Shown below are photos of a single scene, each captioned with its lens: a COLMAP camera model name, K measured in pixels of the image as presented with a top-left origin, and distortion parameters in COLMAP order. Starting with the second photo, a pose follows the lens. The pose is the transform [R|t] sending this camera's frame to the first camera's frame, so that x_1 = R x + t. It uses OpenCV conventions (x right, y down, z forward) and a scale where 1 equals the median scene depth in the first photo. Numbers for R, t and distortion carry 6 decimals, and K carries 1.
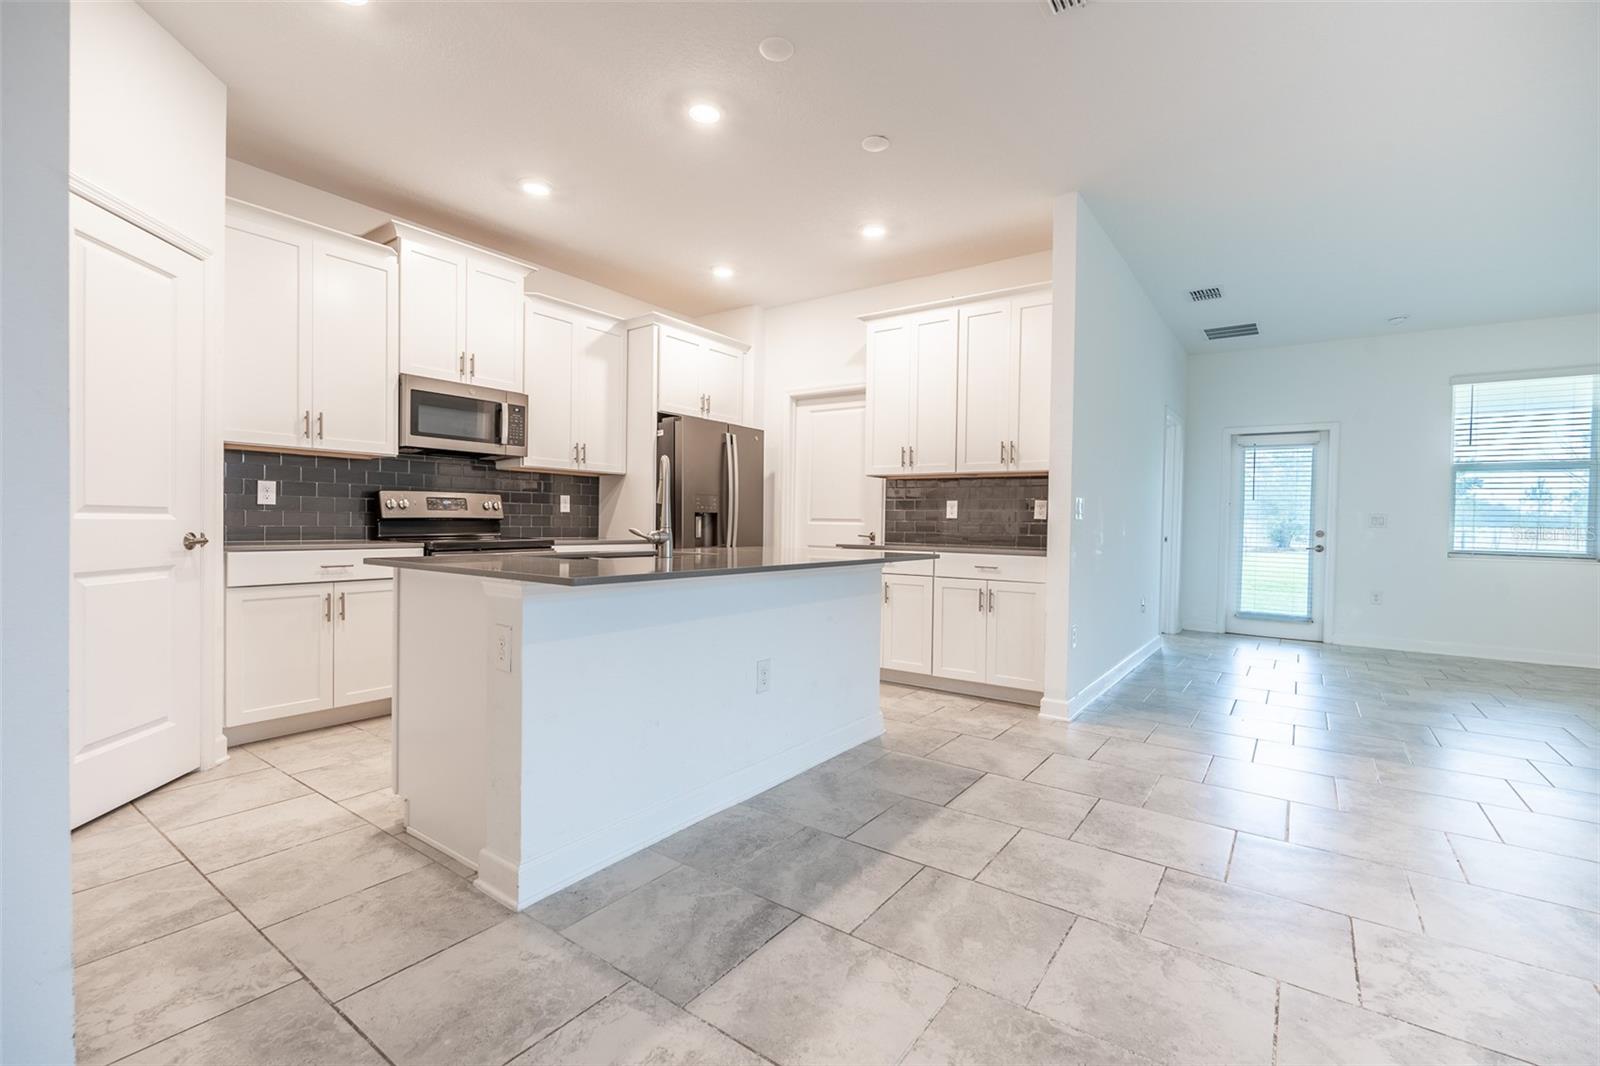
lens RADIAL K [[709.3, 0, 802.3], [0, 709.3, 524.1], [0, 0, 1]] dist [-0.000642, -0.000106]
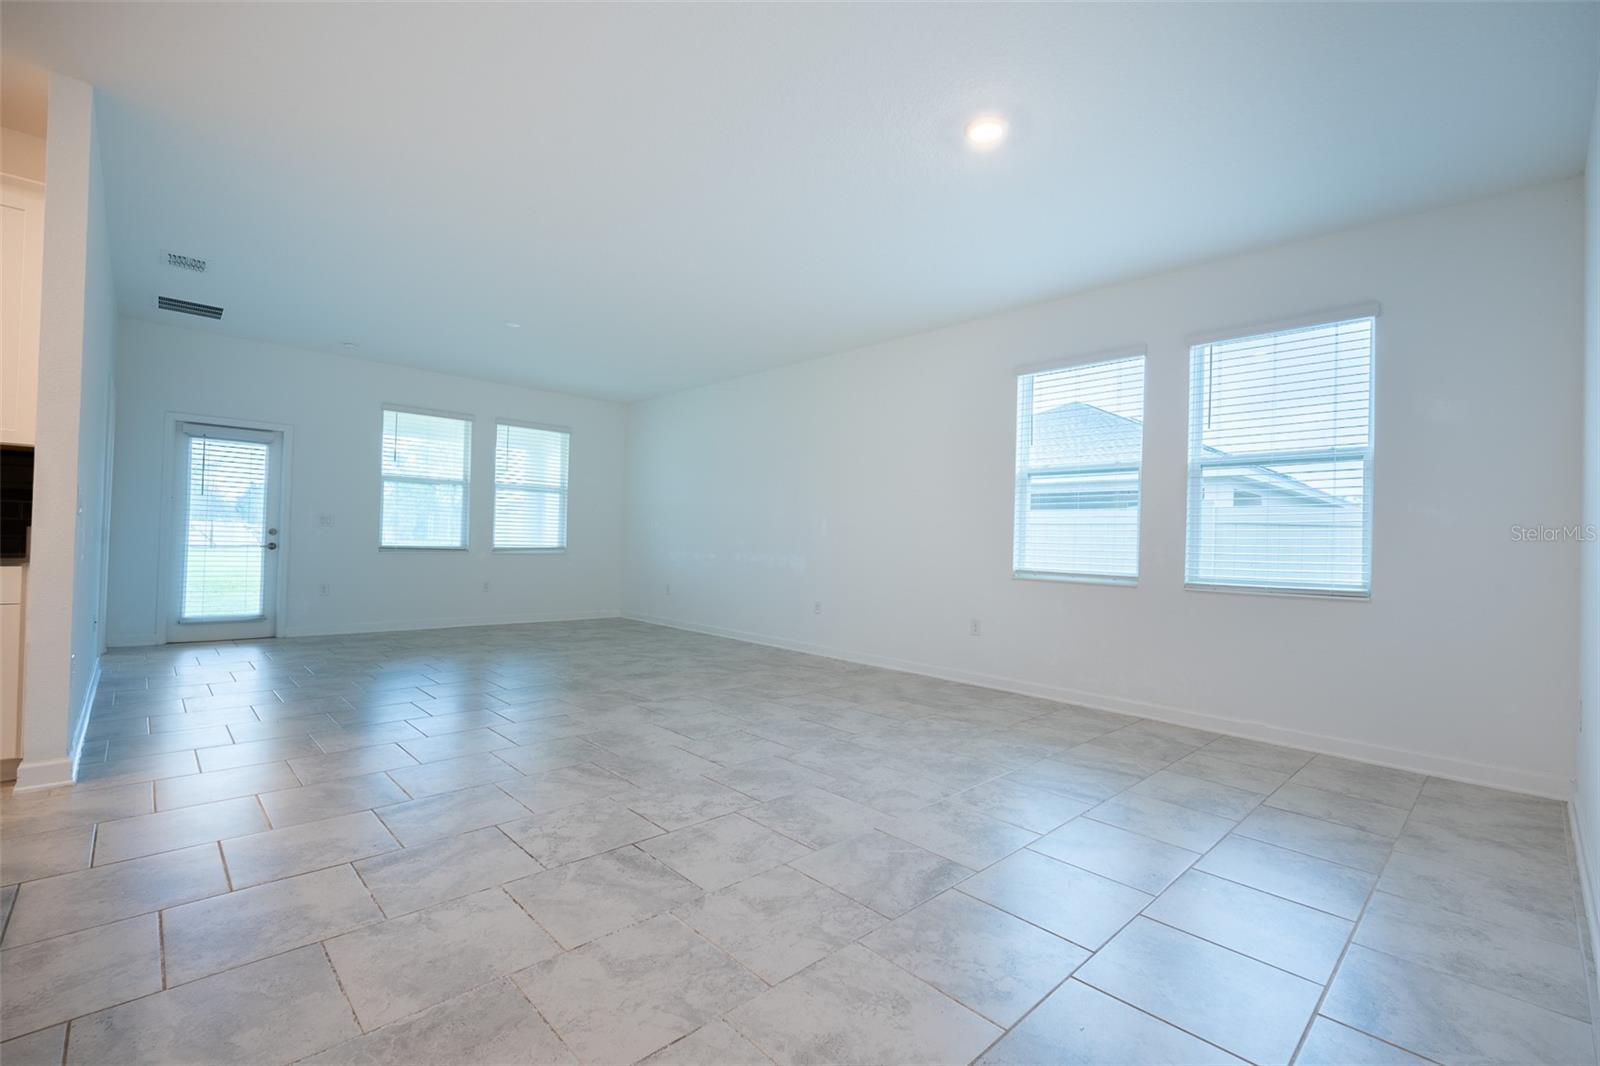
lens RADIAL K [[709.3, 0, 801.8], [0, 709.3, 527.3], [0, 0, 1]] dist [-0.000642, -0.000106]
pose [[0.170594, 0.007278, 0.985314, -0.247142], [-0.020605, 0.999780, -0.003817, -0.007443], [-0.985126, -0.019651, 0.170707, 0.119568]]
